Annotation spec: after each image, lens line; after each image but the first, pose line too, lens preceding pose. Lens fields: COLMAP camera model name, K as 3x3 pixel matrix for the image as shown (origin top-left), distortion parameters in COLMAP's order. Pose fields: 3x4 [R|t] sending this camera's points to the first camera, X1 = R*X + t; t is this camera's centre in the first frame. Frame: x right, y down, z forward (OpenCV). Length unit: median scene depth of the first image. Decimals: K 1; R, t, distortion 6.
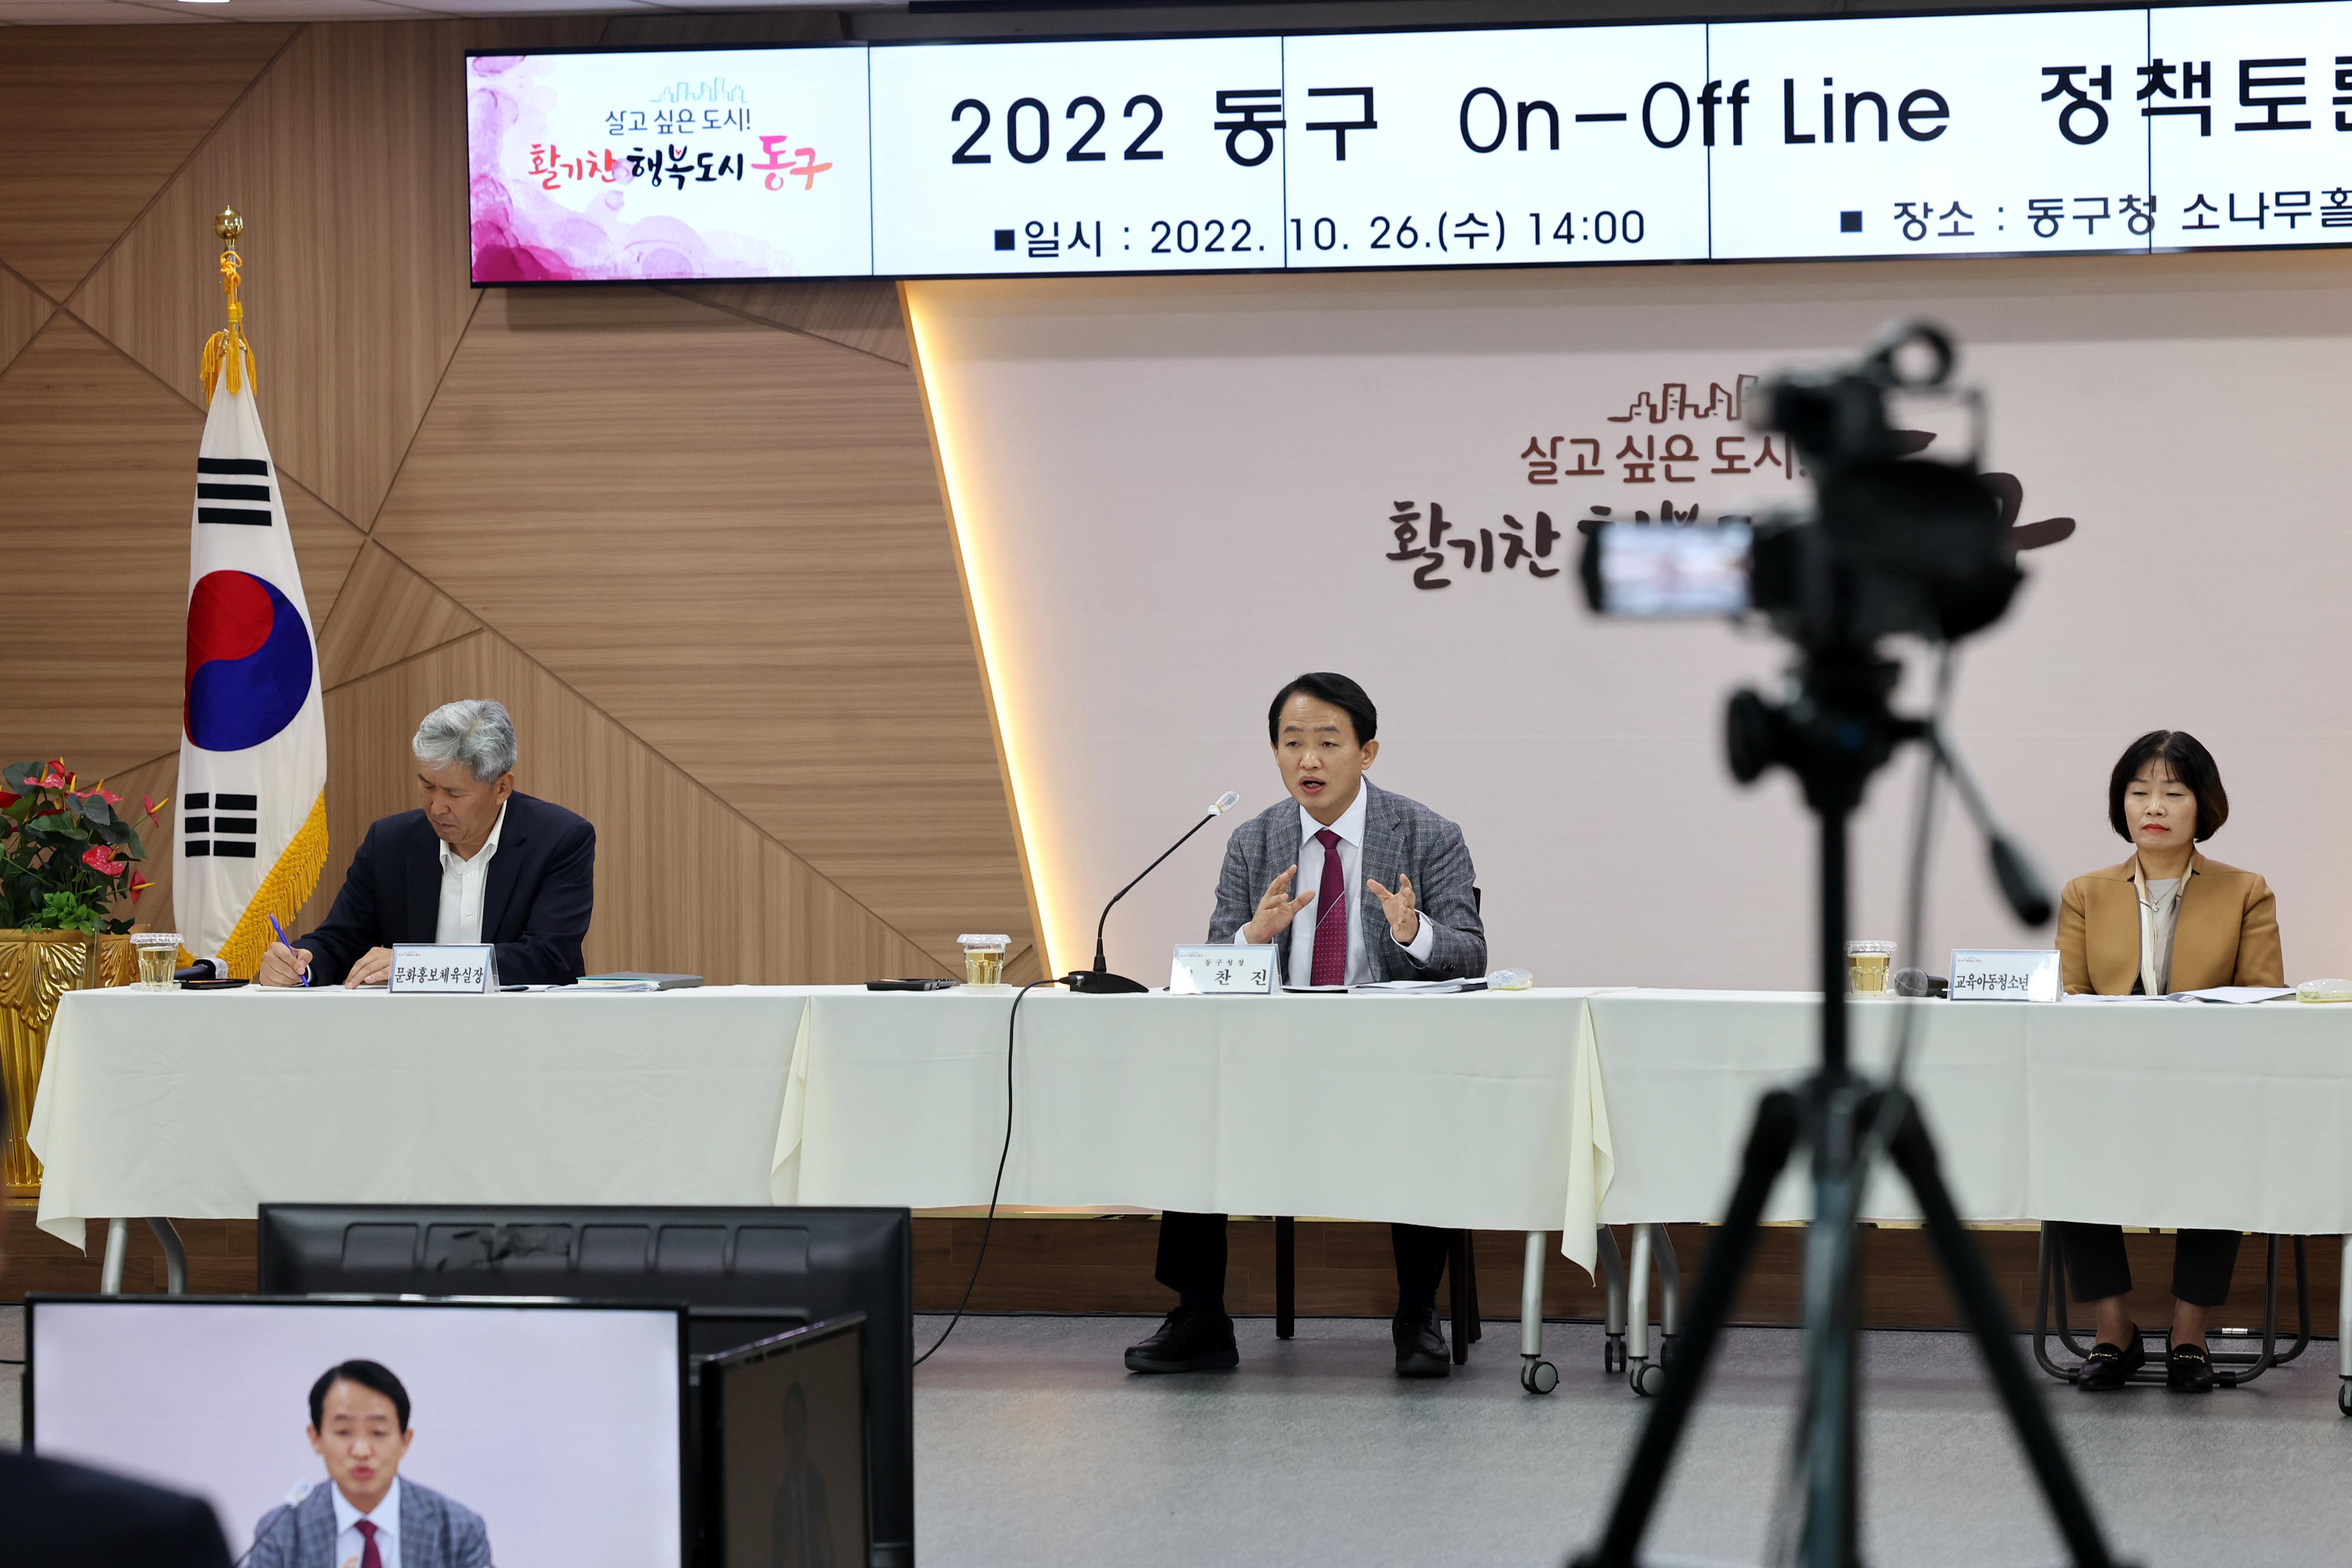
lens RADIAL K [[8223.2, 0, 1215.4], [0, 8223.2, 773.8], [0, 0, 1]] dist [0.226314, 4.100882]
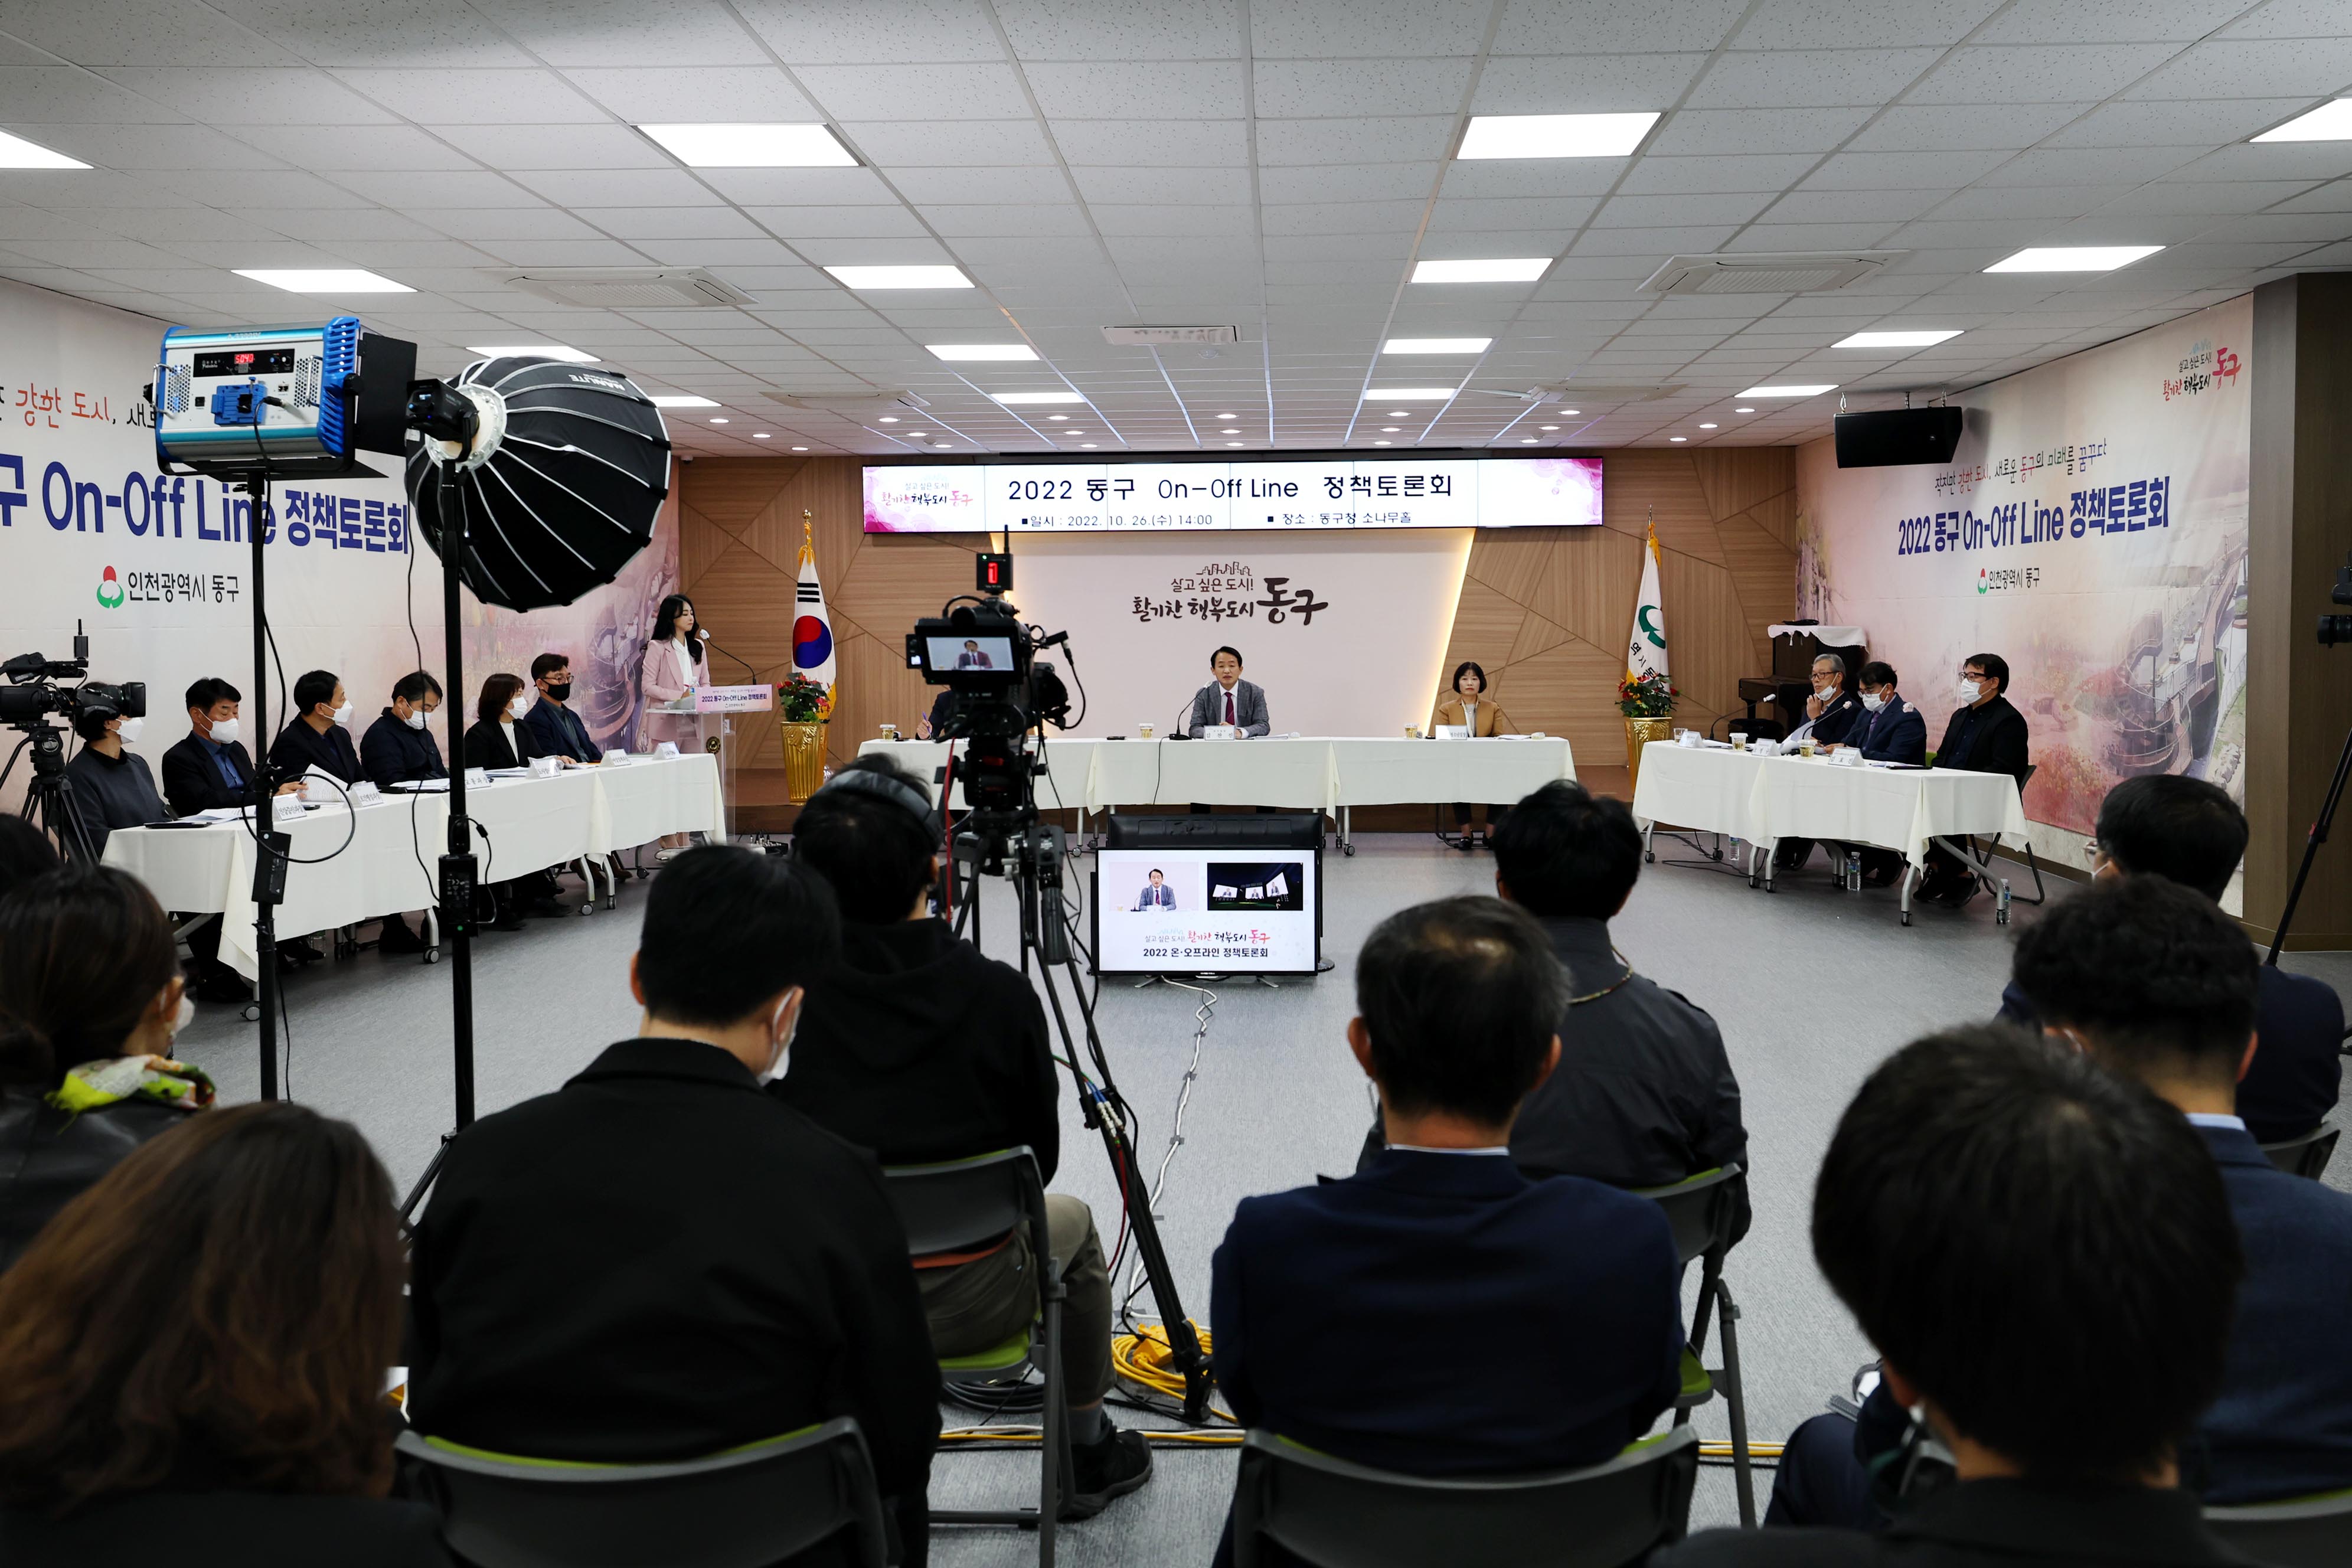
lens RADIAL K [[2079.5, 0, 1216.5], [0, 2079.5, 716.9], [0, 0, 1]] dist [0.020594, 0.057132]
pose [[0.974731, -0.009195, 0.223195, -0.146660], [0.004027, 0.999713, 0.023600, -0.002447], [-0.223348, -0.022105, 0.974488, 0.121885]]
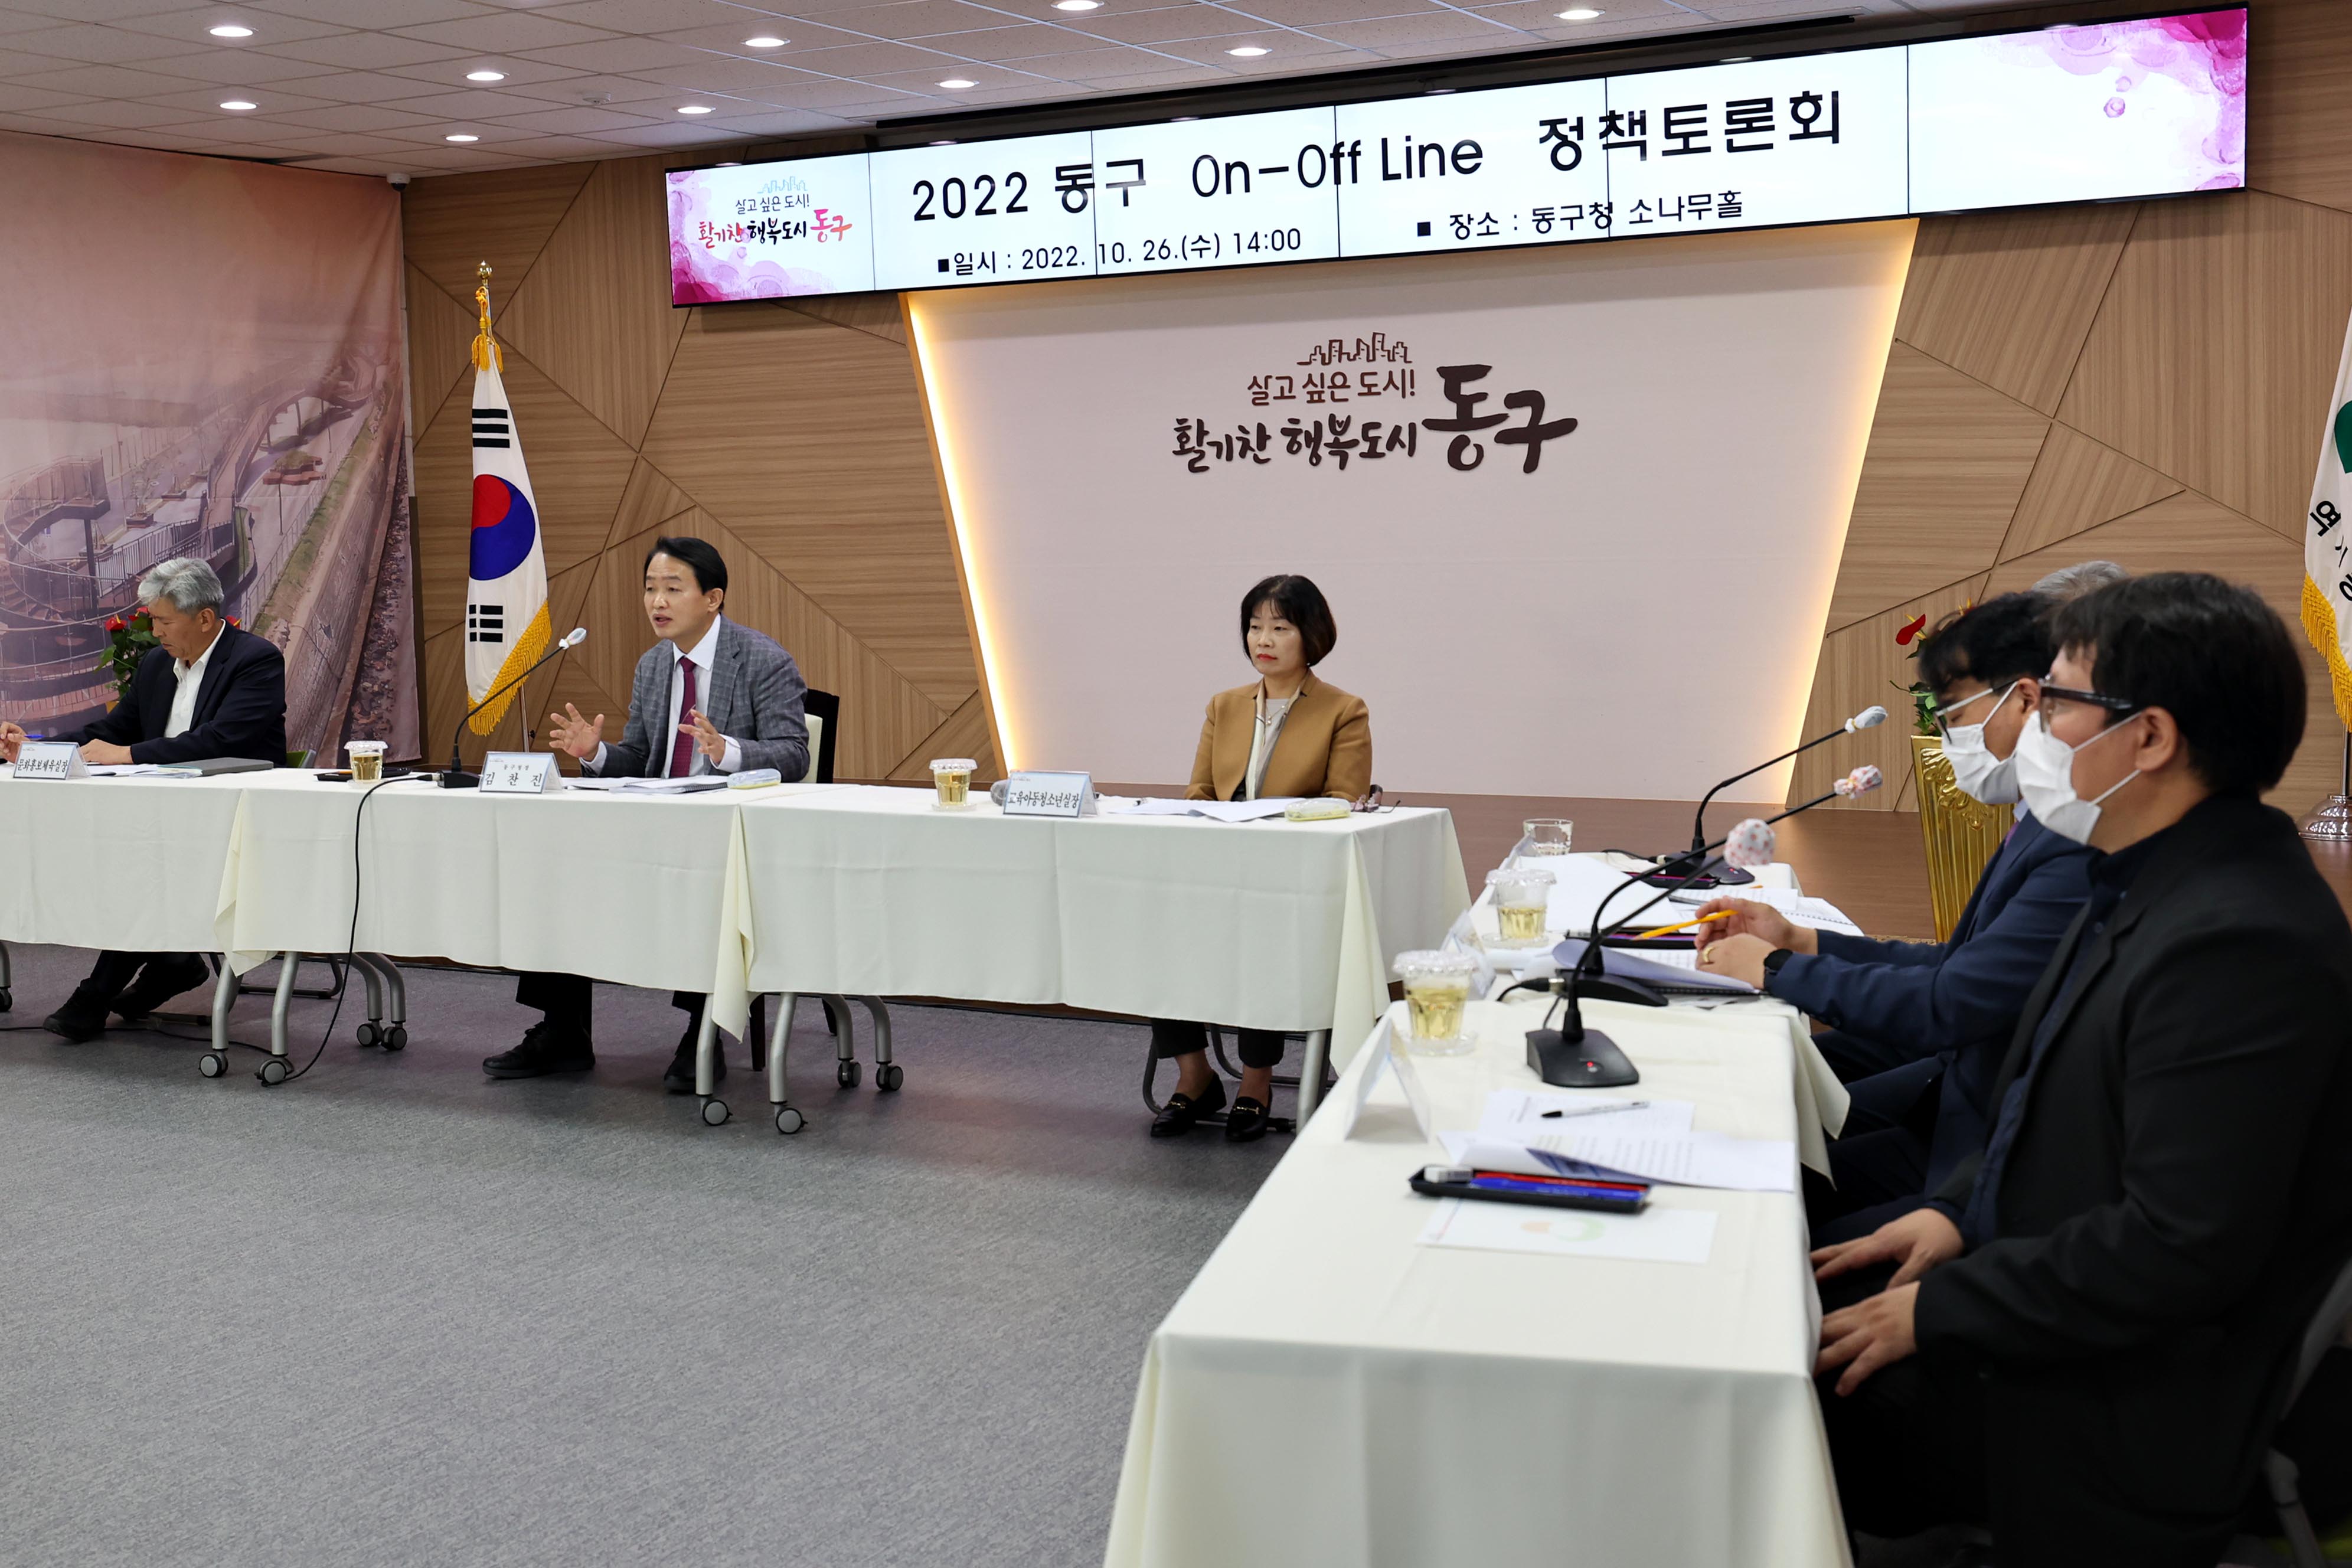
lens RADIAL K [[2852.8, 0, 1092.0], [0, 2852.8, 724.4], [0, 0, 1]] dist [0.033982, 0.073016]
pose [[0.967944, 0.003096, -0.251145, 0.150350], [0.012279, 0.998145, 0.059629, -0.006749], [0.250864, -0.060801, 0.966111, 0.455174]]
